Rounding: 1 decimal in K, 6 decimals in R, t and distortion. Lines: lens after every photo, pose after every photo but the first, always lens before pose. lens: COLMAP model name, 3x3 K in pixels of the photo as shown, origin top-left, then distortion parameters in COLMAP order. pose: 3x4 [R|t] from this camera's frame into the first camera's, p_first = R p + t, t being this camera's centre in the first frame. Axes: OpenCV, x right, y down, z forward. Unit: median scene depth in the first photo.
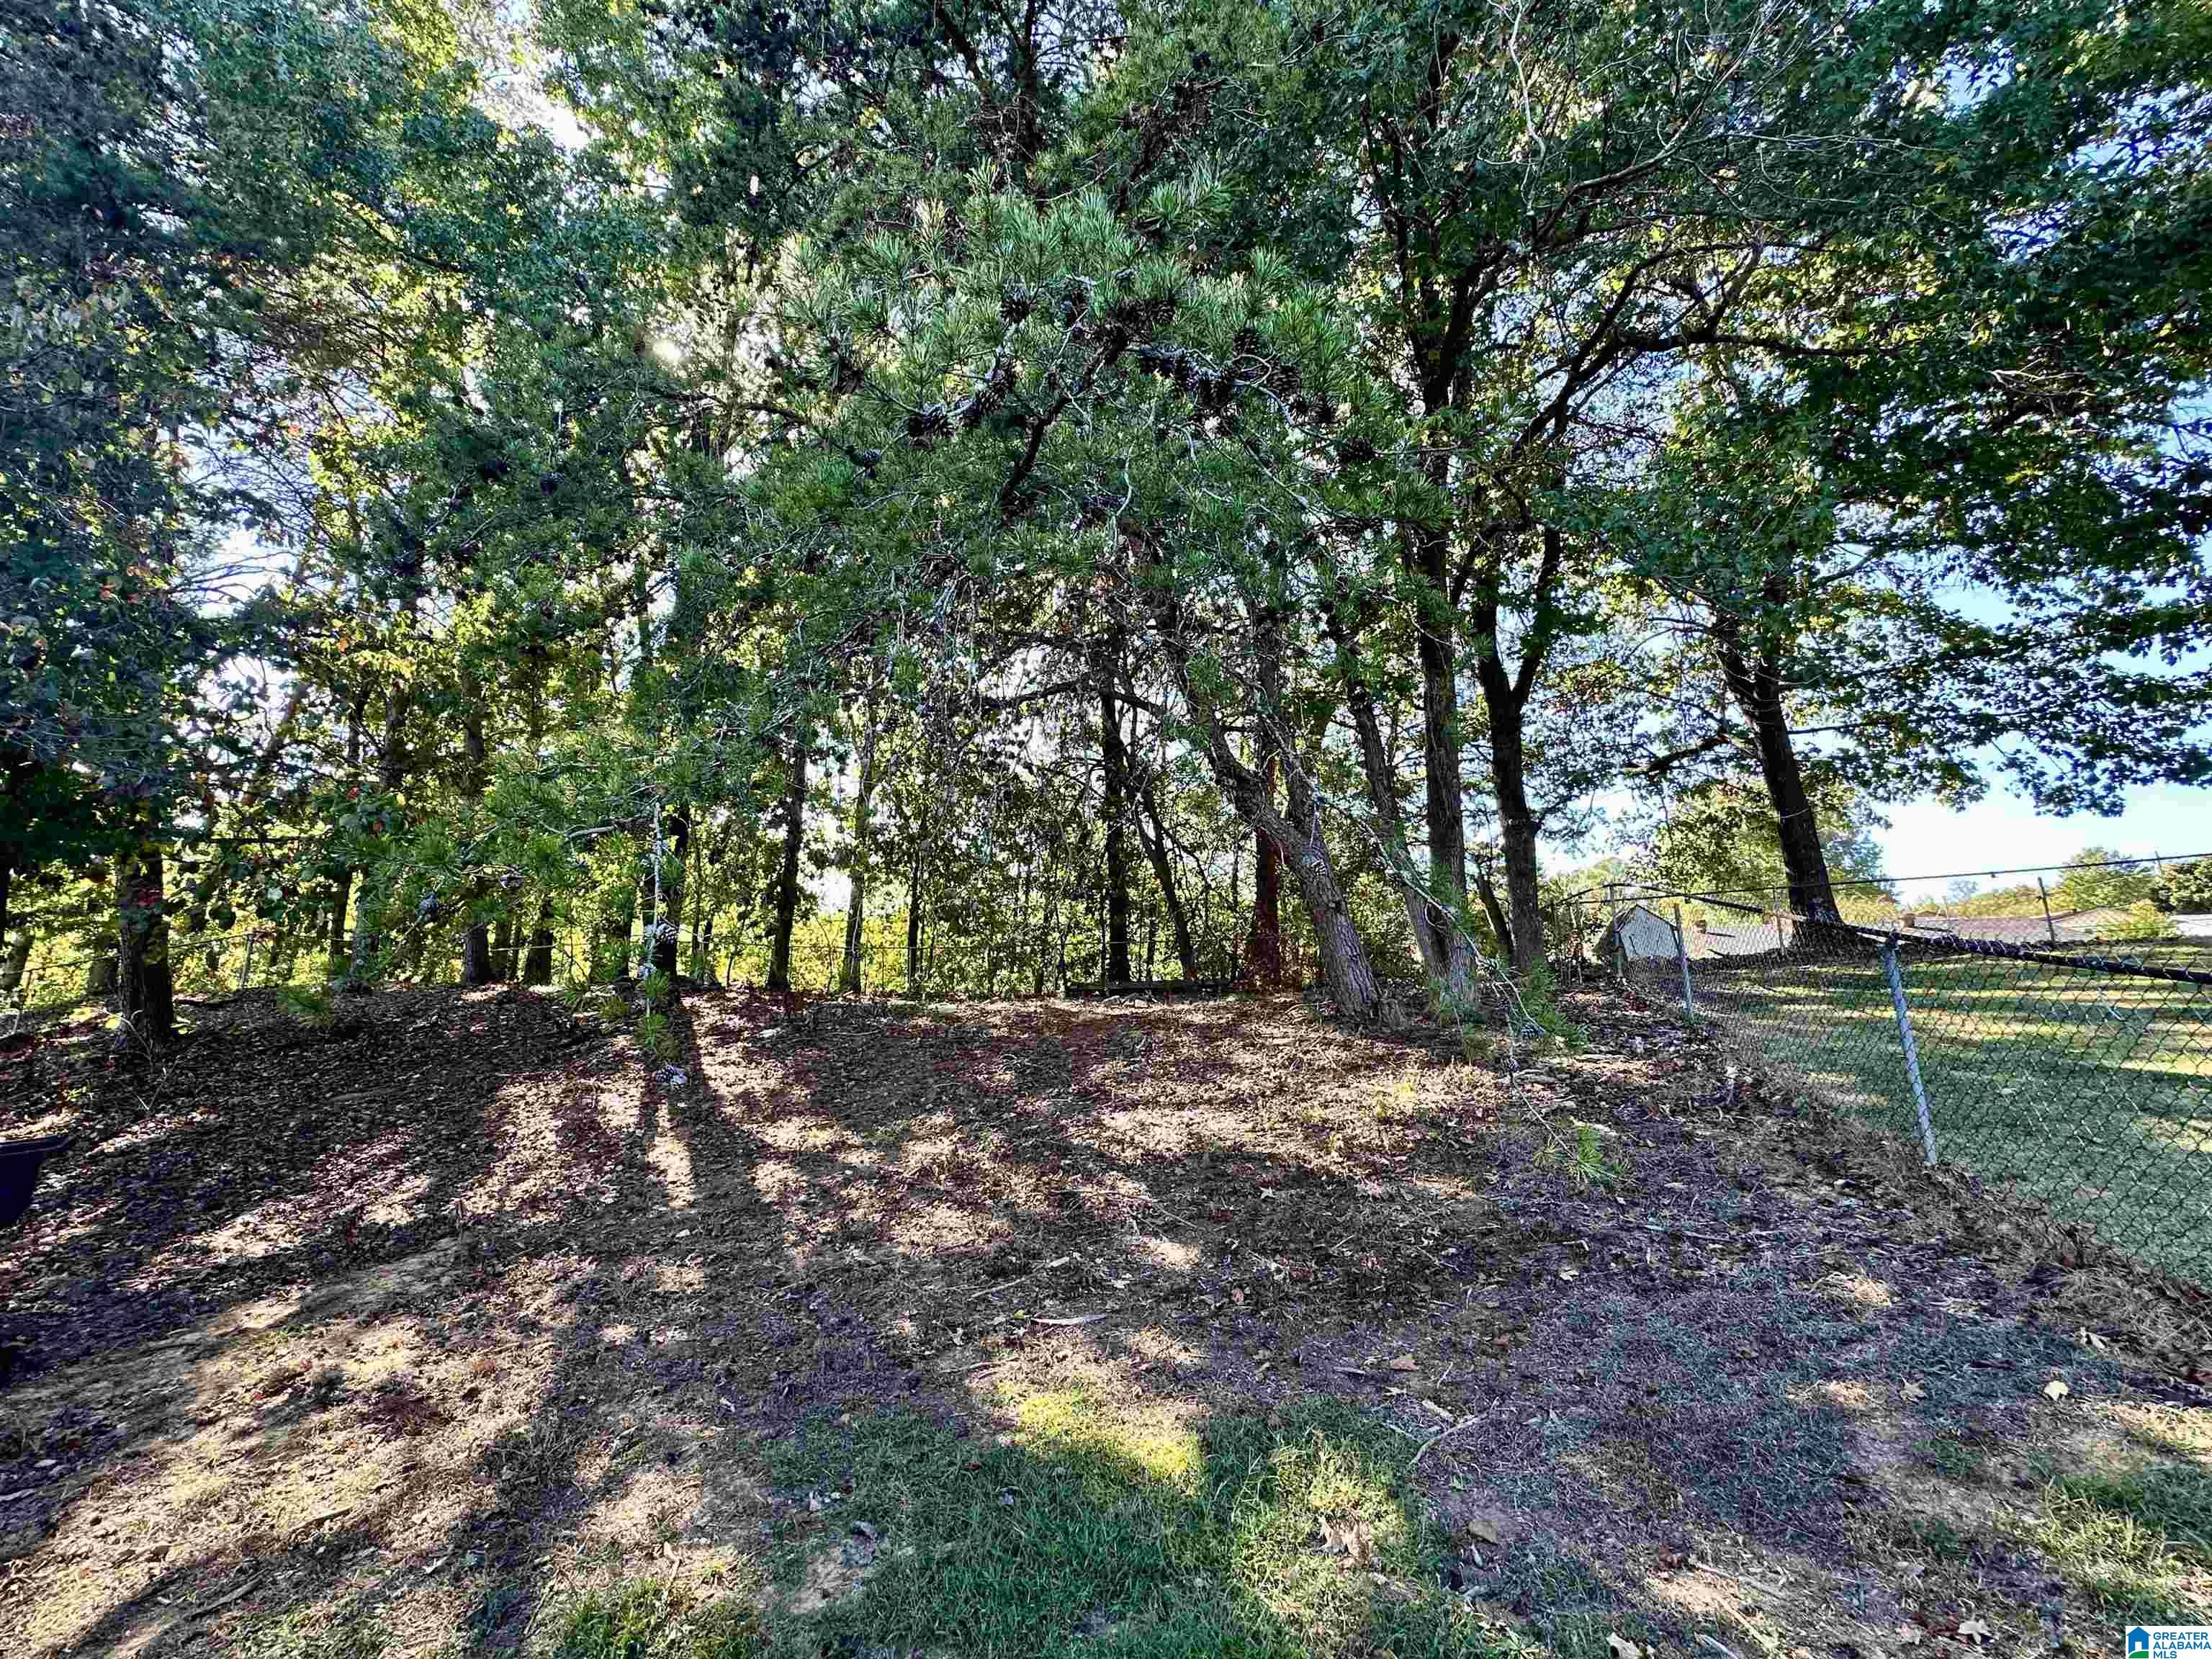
lens RADIAL K [[882.8, 0, 1106.0], [0, 882.8, 829.5], [0, 0, 1]] dist [-0.003382, 0.000796]
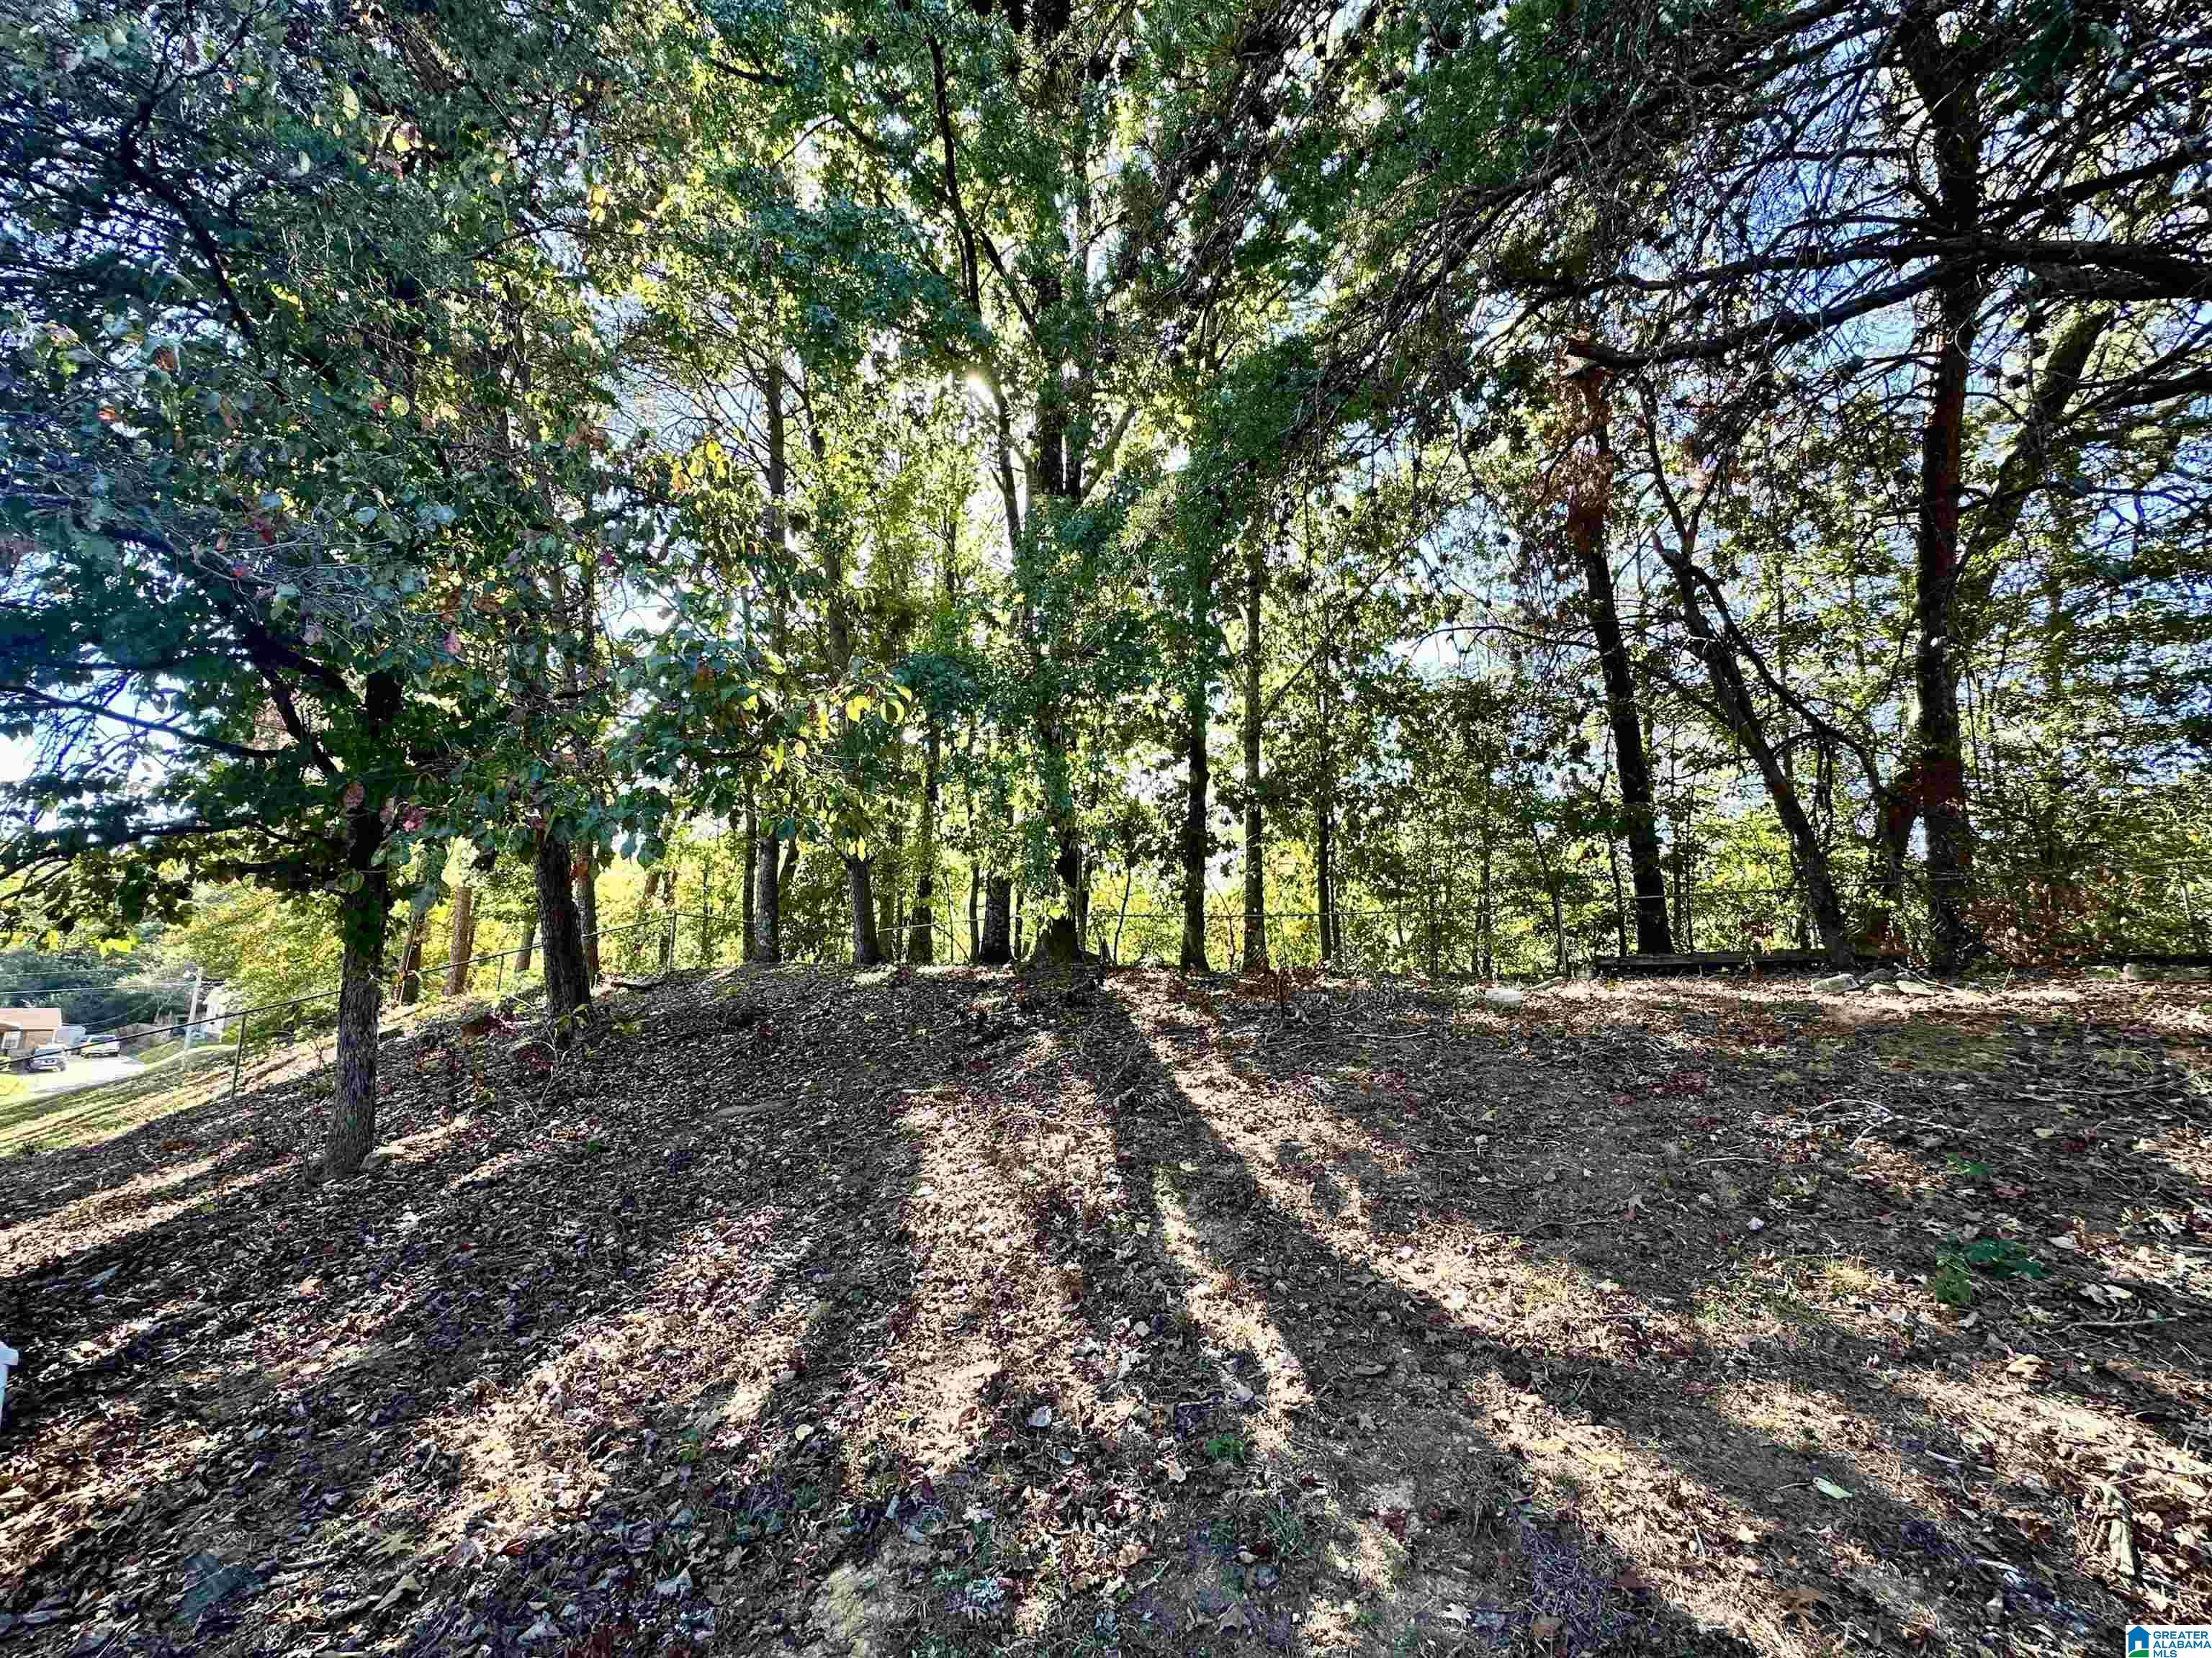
lens RADIAL K [[882.8, 0, 1106.0], [0, 882.8, 829.0], [0, 0, 1]] dist [-0.003382, 0.000796]
pose [[0.938639, -0.058489, -0.339905, -0.170923], [0.065910, 0.997772, 0.010319, 0.044210], [0.338544, -0.032089, 0.940403, 0.240191]]
